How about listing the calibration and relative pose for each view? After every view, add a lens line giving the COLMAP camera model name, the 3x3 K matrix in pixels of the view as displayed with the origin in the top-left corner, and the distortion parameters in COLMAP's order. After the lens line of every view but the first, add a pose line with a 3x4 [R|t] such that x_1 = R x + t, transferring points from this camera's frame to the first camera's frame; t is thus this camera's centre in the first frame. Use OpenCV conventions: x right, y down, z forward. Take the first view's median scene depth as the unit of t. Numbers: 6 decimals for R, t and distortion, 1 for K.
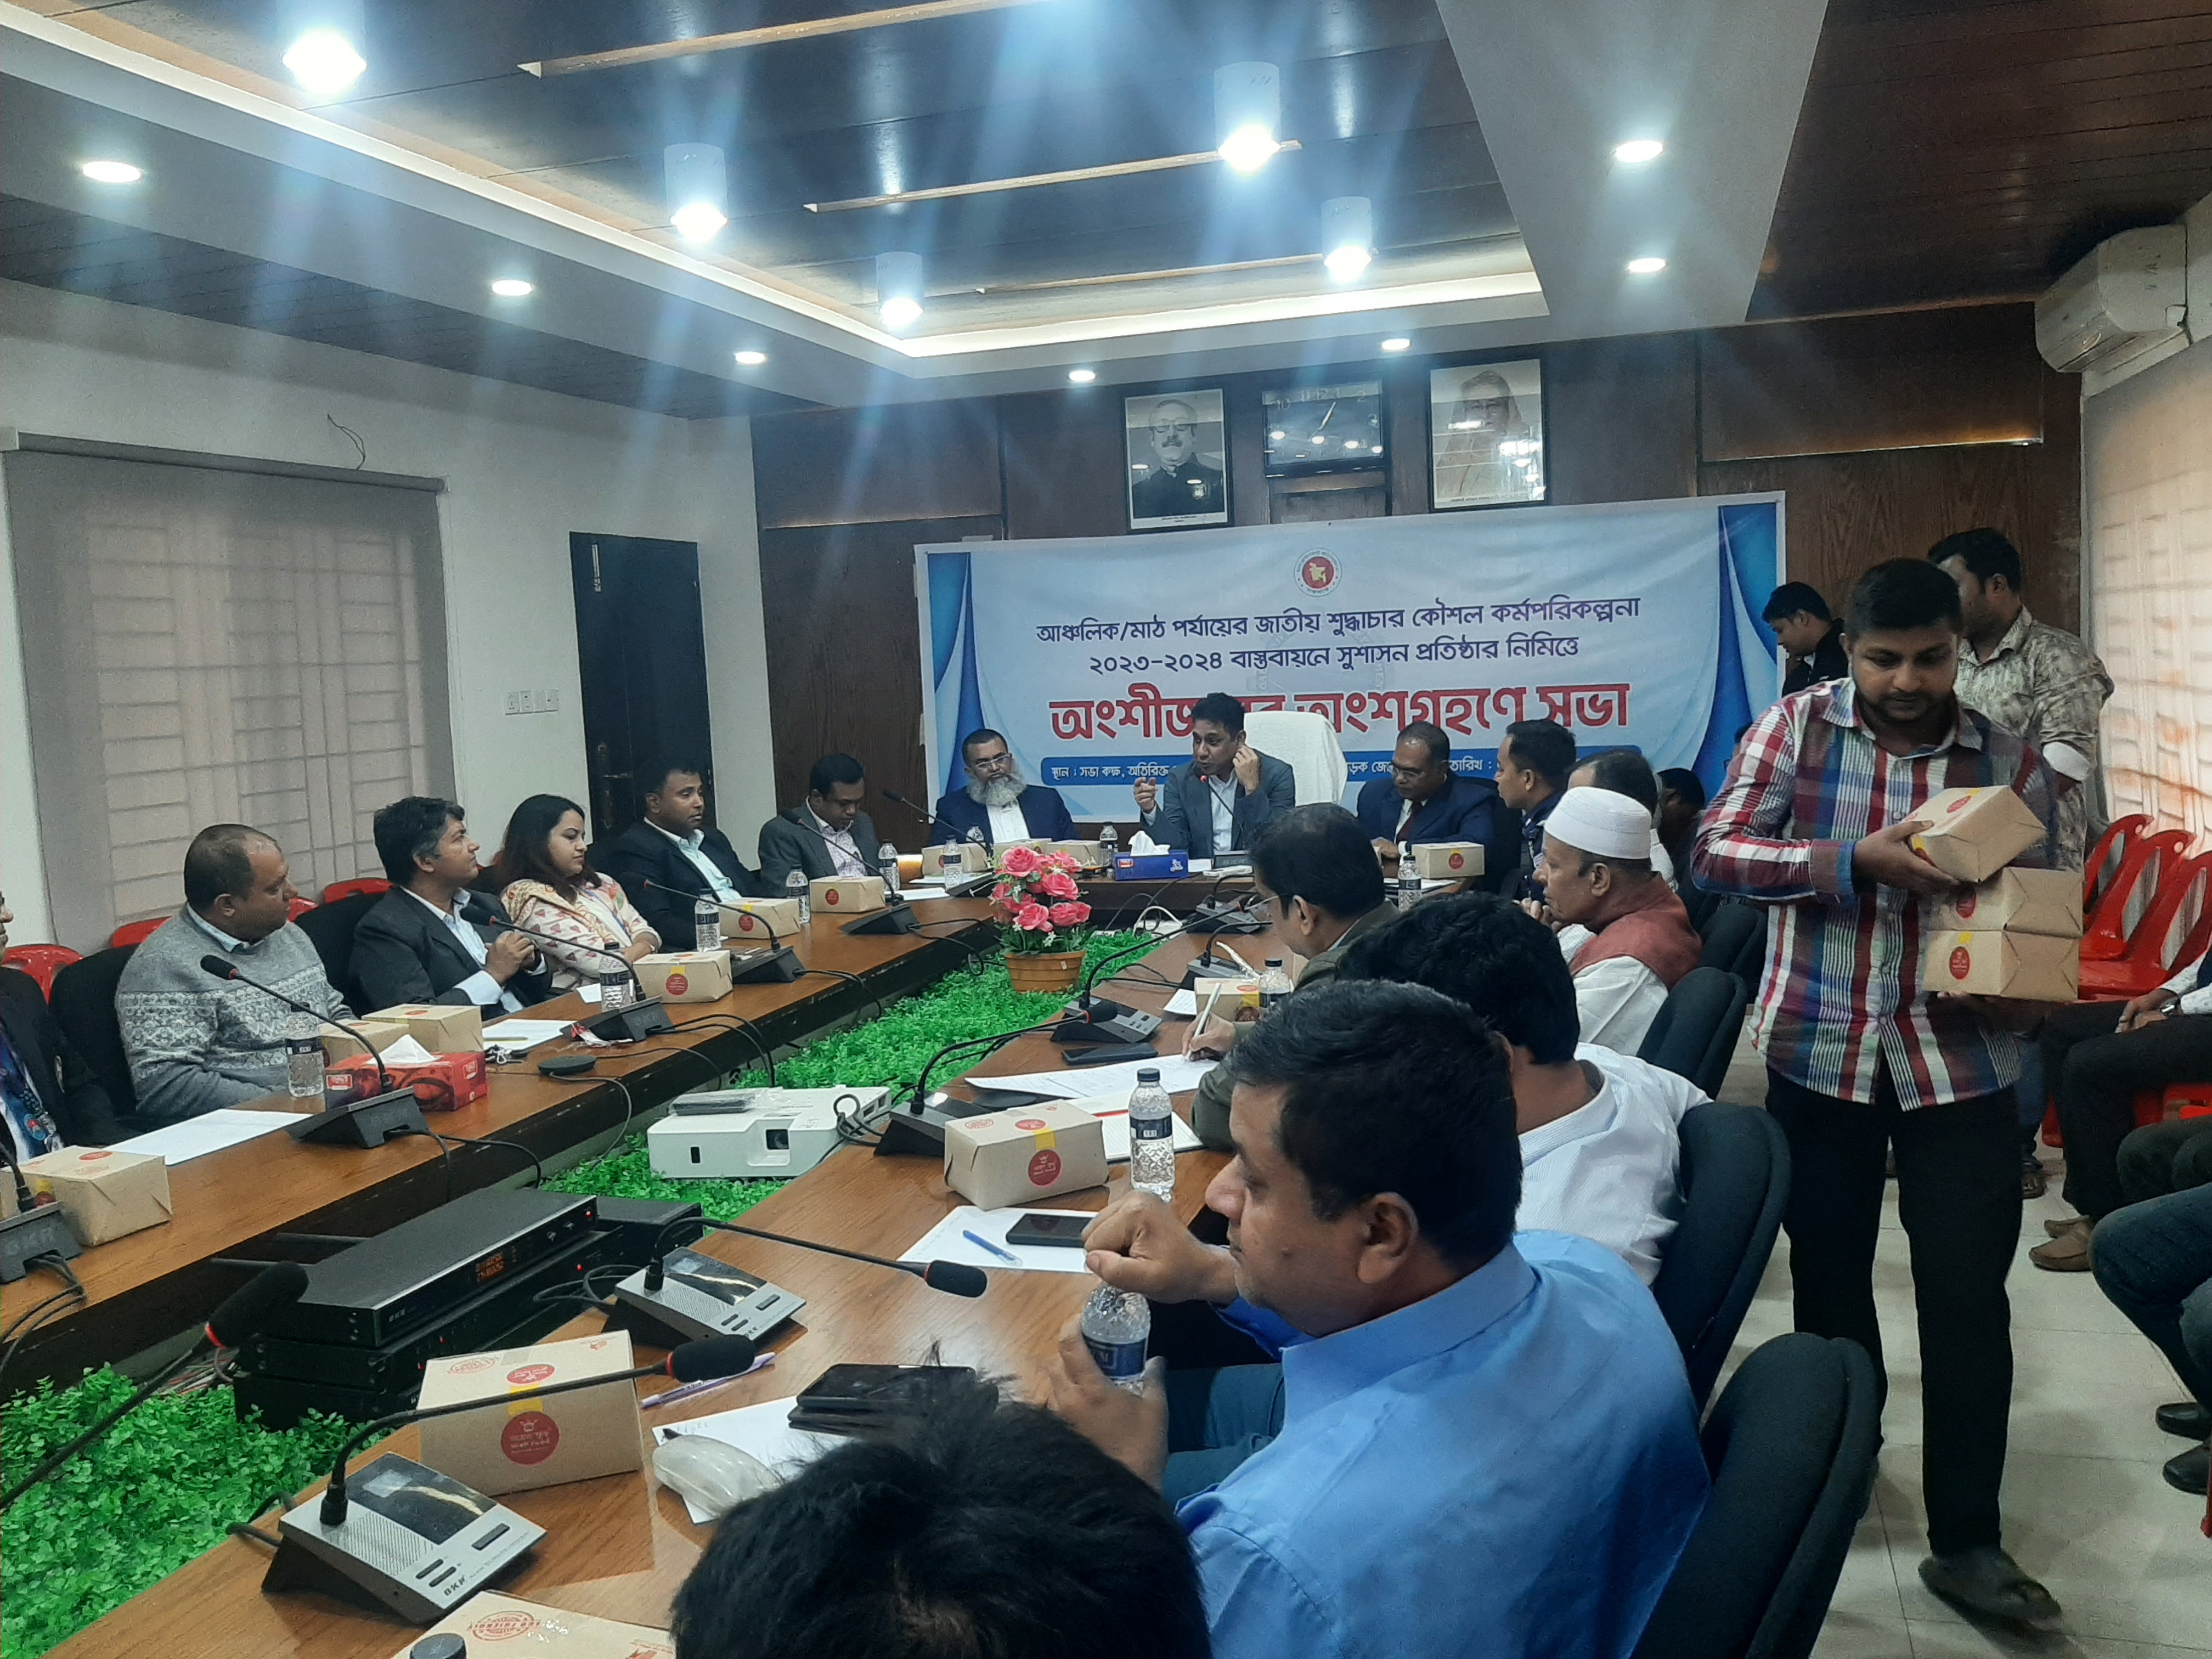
lens RADIAL K [[1722.0, 0, 1116.3], [0, 1722.0, 813.4], [0, 0, 1]] dist [0.097748, -0.145070]
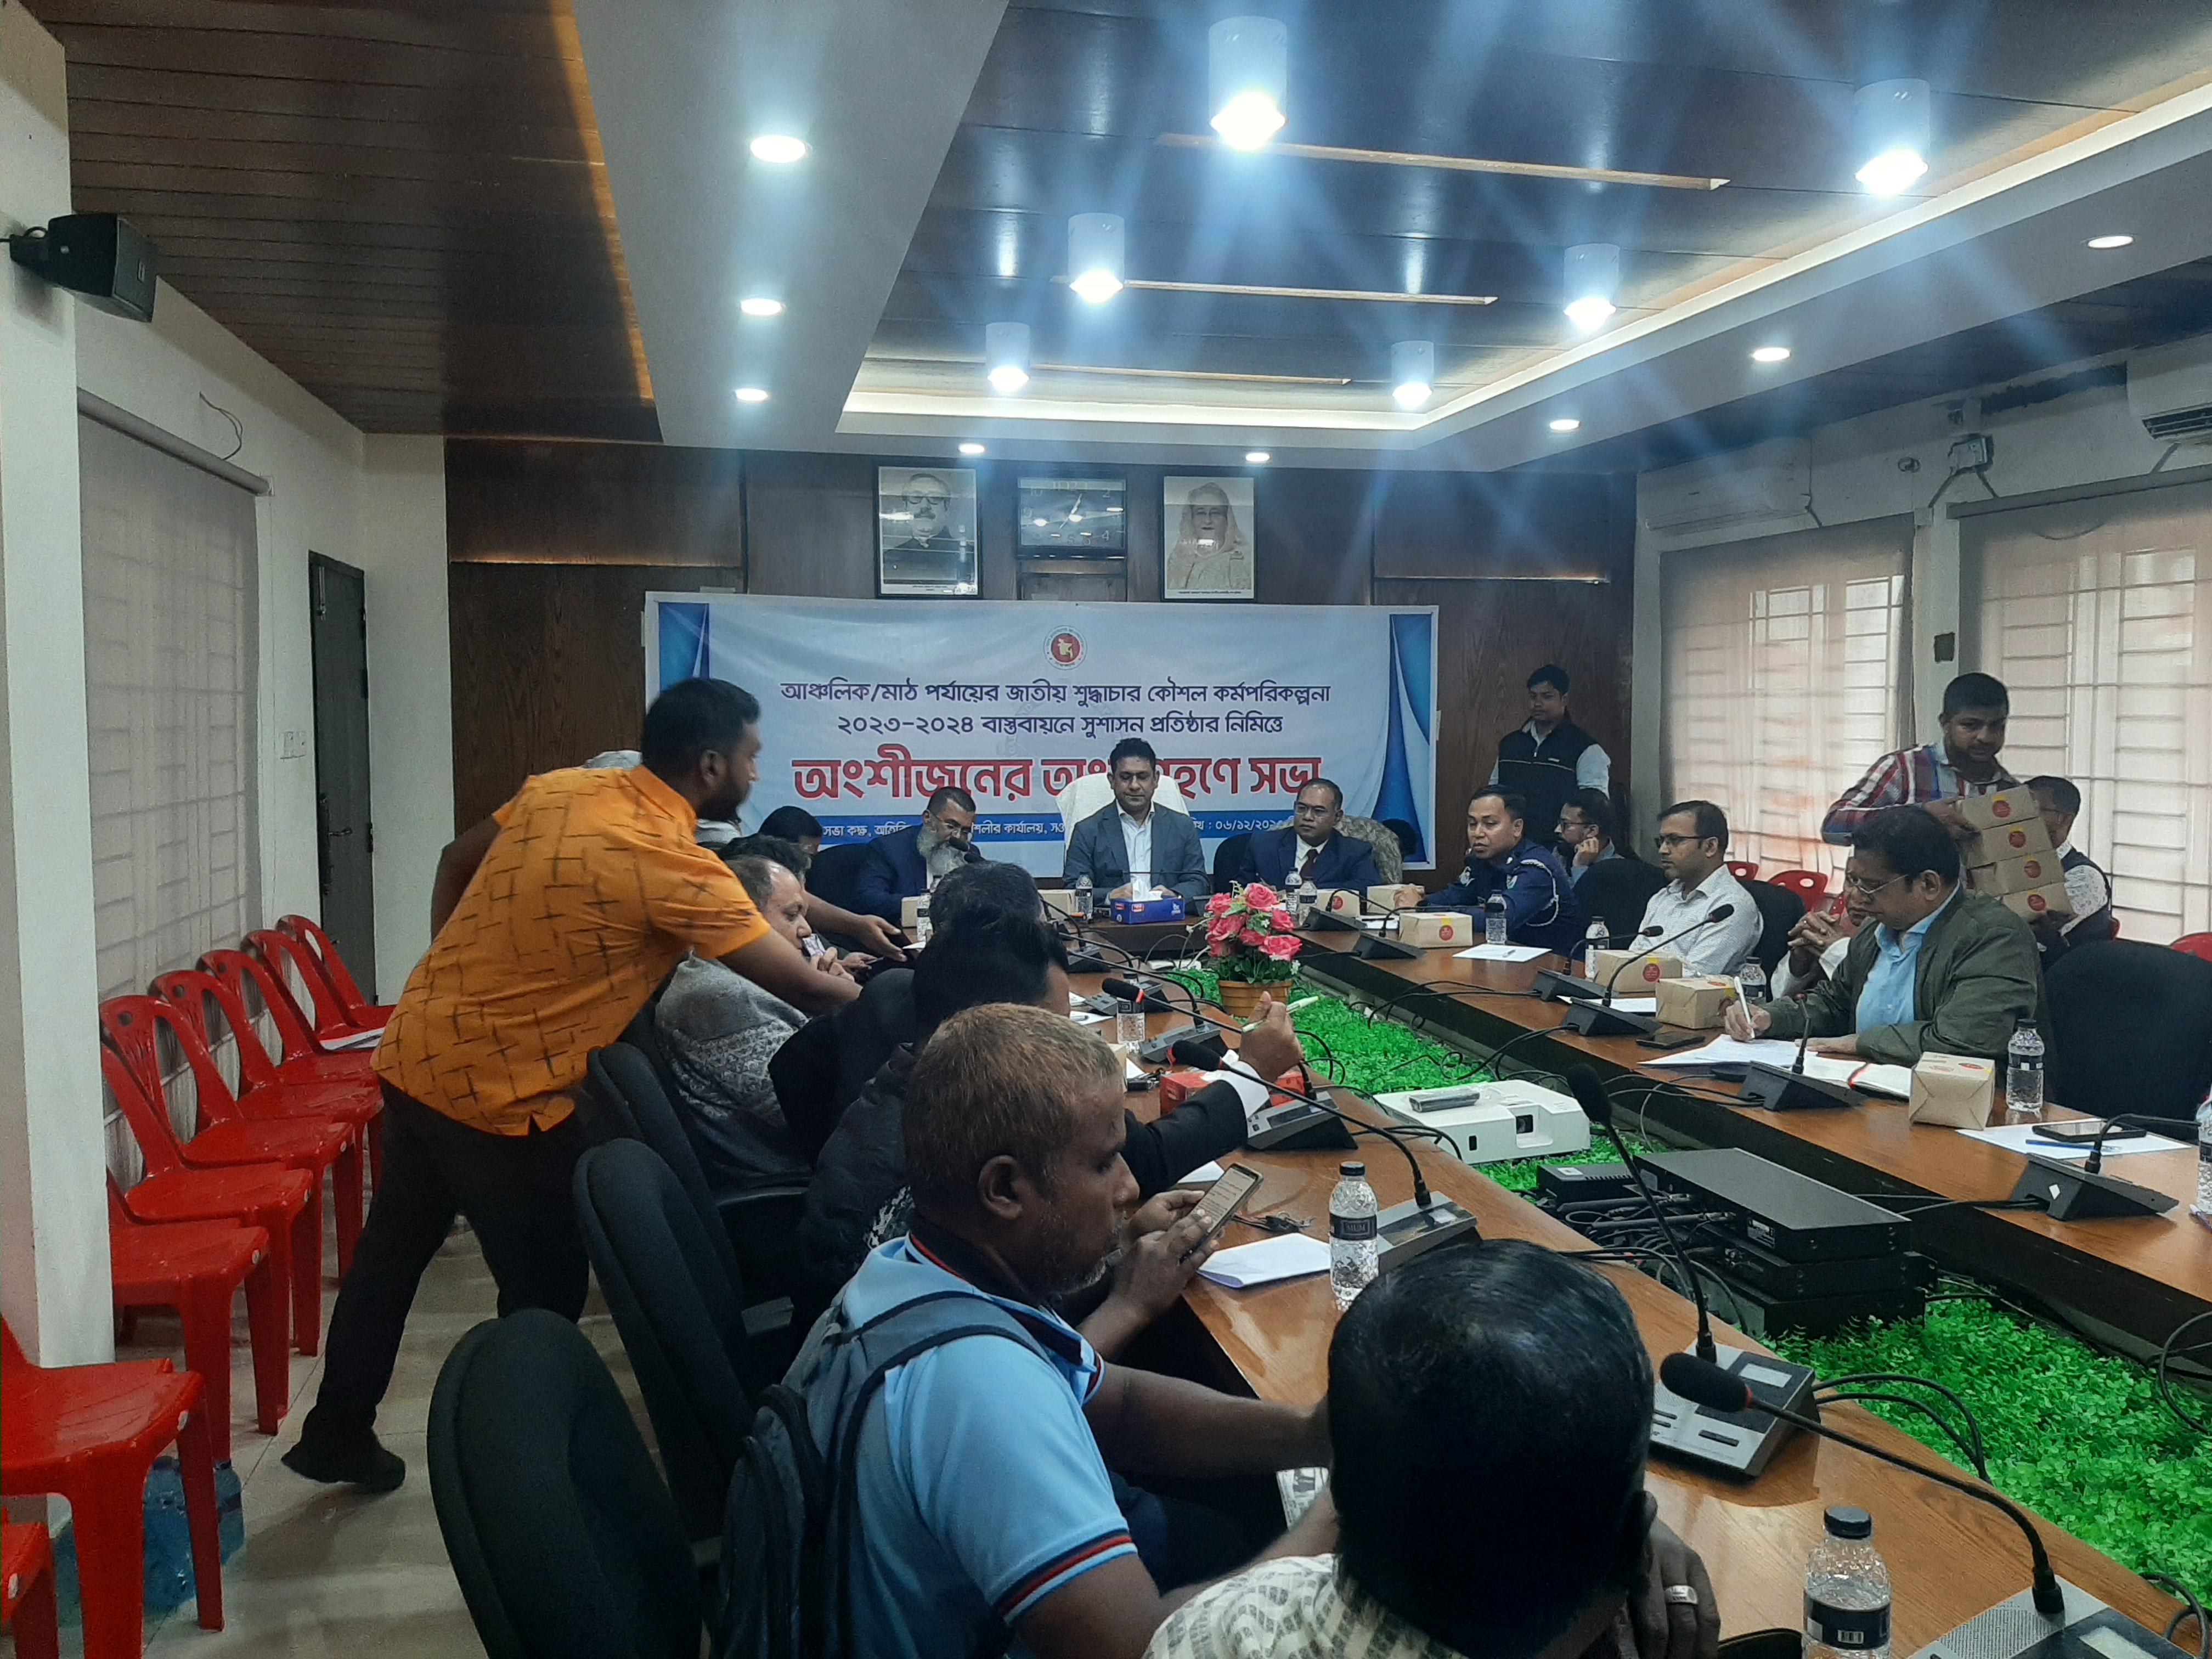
lens RADIAL K [[1722.0, 0, 1100.3], [0, 1722.0, 831.9], [0, 0, 1]] dist [0.097748, -0.145070]
pose [[0.865149, 0.006085, 0.501478, -0.497746], [0.013066, 0.999313, -0.034669, 0.017313], [-0.501344, 0.036546, 0.864476, 0.069529]]
